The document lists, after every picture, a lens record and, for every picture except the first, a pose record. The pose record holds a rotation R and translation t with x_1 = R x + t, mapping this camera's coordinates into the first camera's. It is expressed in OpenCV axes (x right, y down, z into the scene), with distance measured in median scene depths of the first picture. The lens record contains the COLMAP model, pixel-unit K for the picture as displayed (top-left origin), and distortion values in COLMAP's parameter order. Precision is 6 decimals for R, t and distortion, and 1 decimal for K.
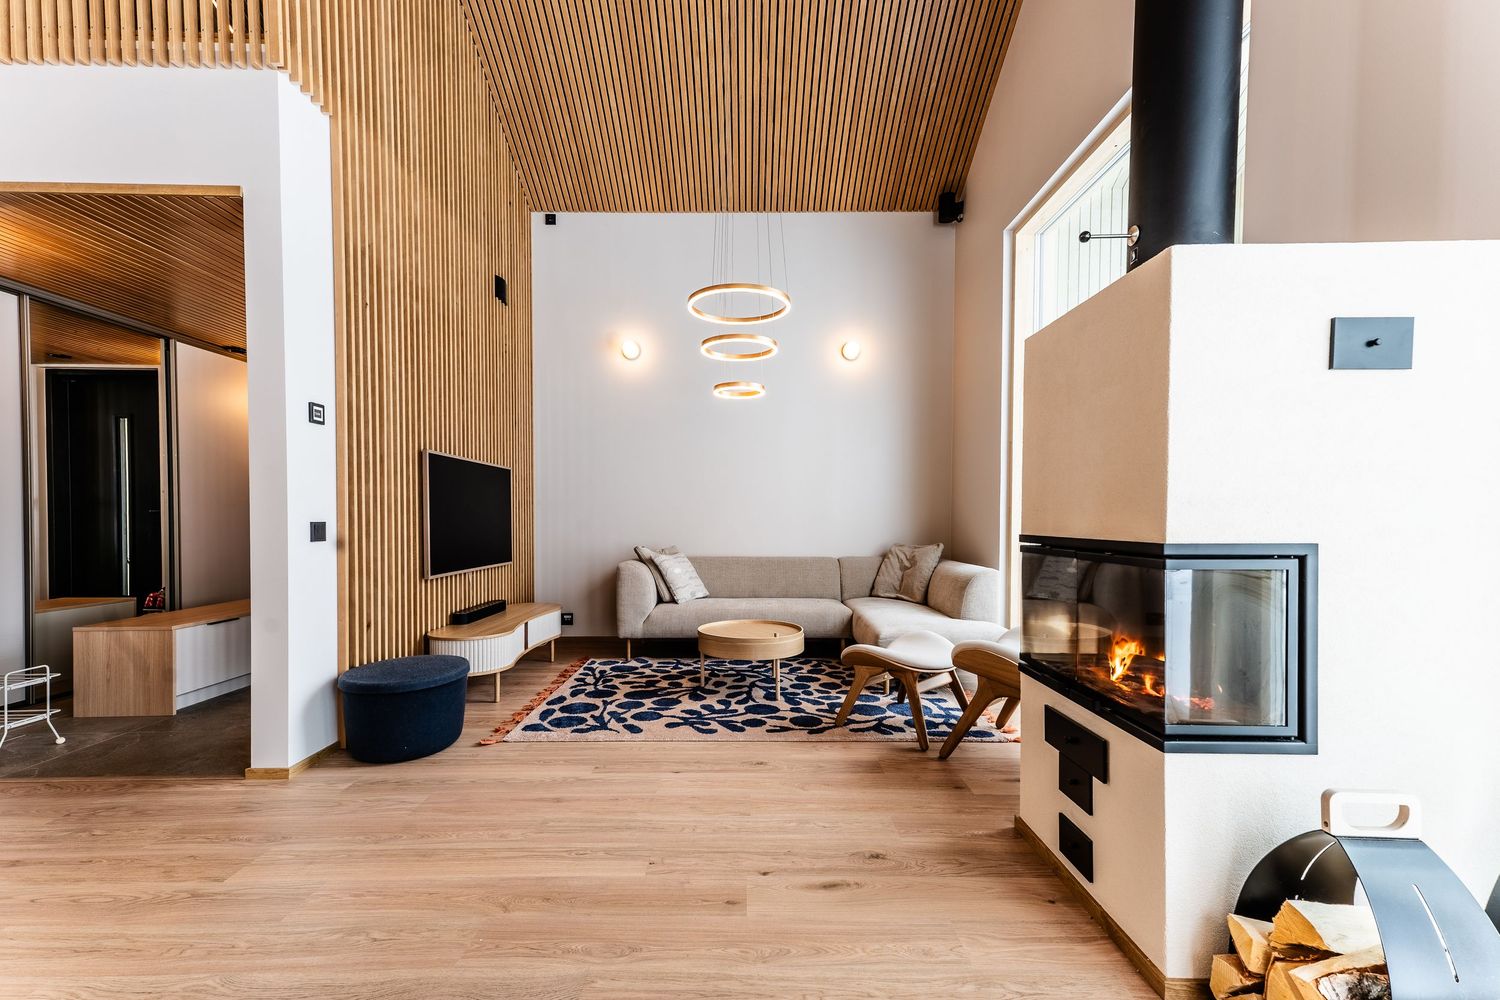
lens RADIAL K [[649.8, 0, 747.2], [0, 649.8, 527.3], [0, 0, 1]] dist [0.000137, -0.000086]
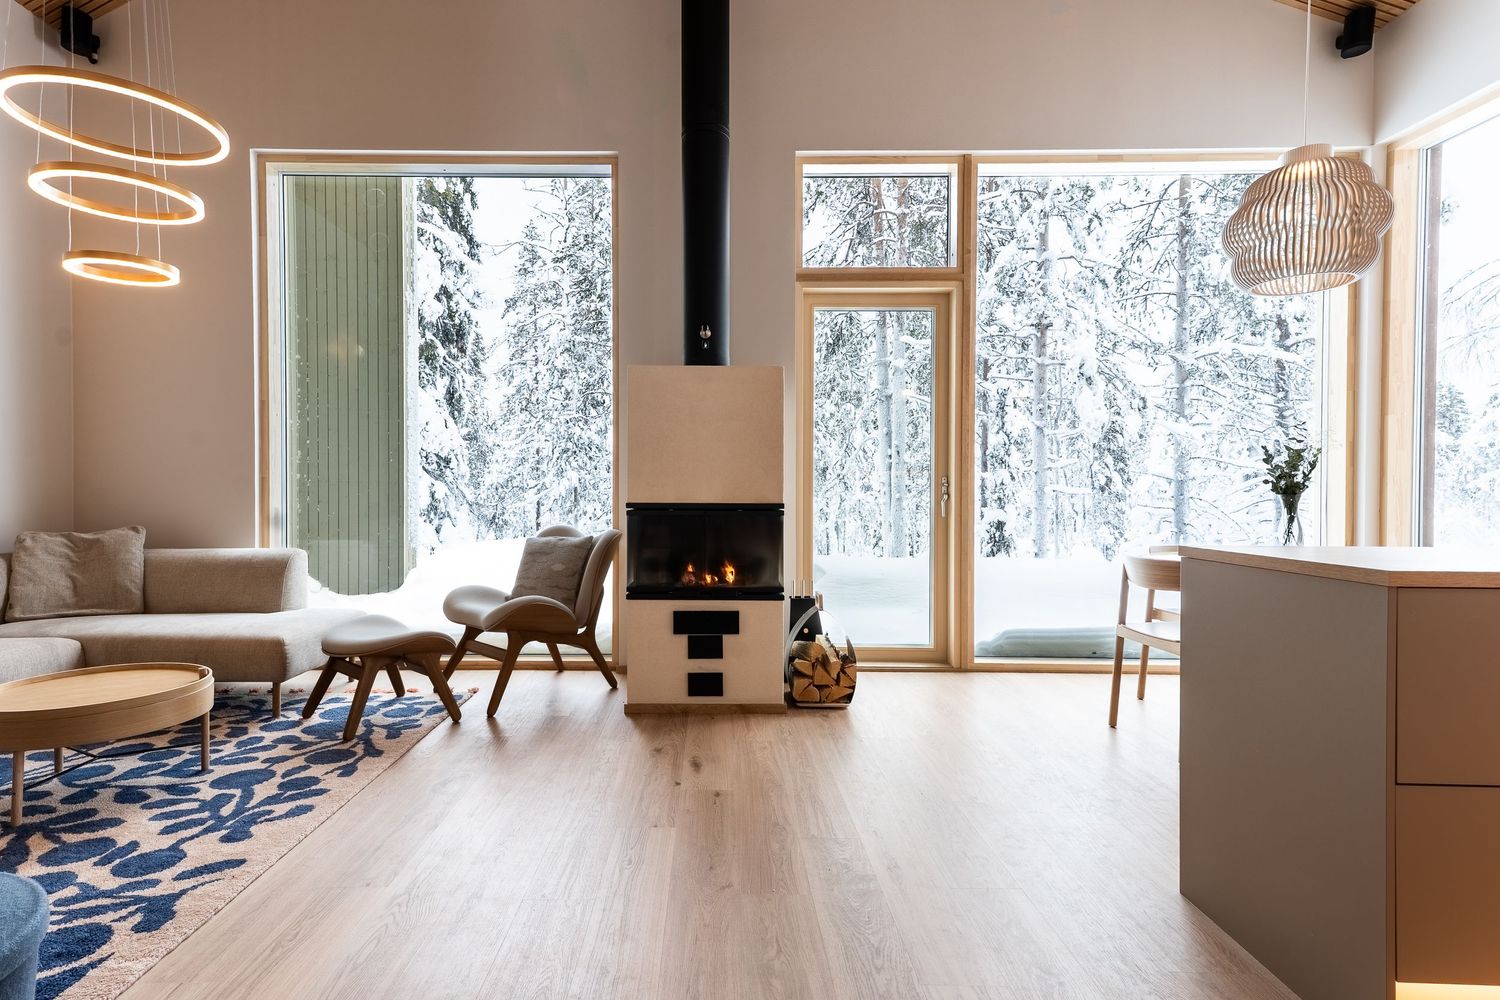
lens RADIAL K [[716.4, 0, 750.0], [0, 716.4, 500.0], [0, 0, 1]] dist [-0.000305, 0.000089]
pose [[-0.016699, -0.019378, 0.999673, -0.644085], [0.018810, 0.999629, 0.019692, -0.011749], [-0.999684, 0.019133, -0.016329, 0.430584]]
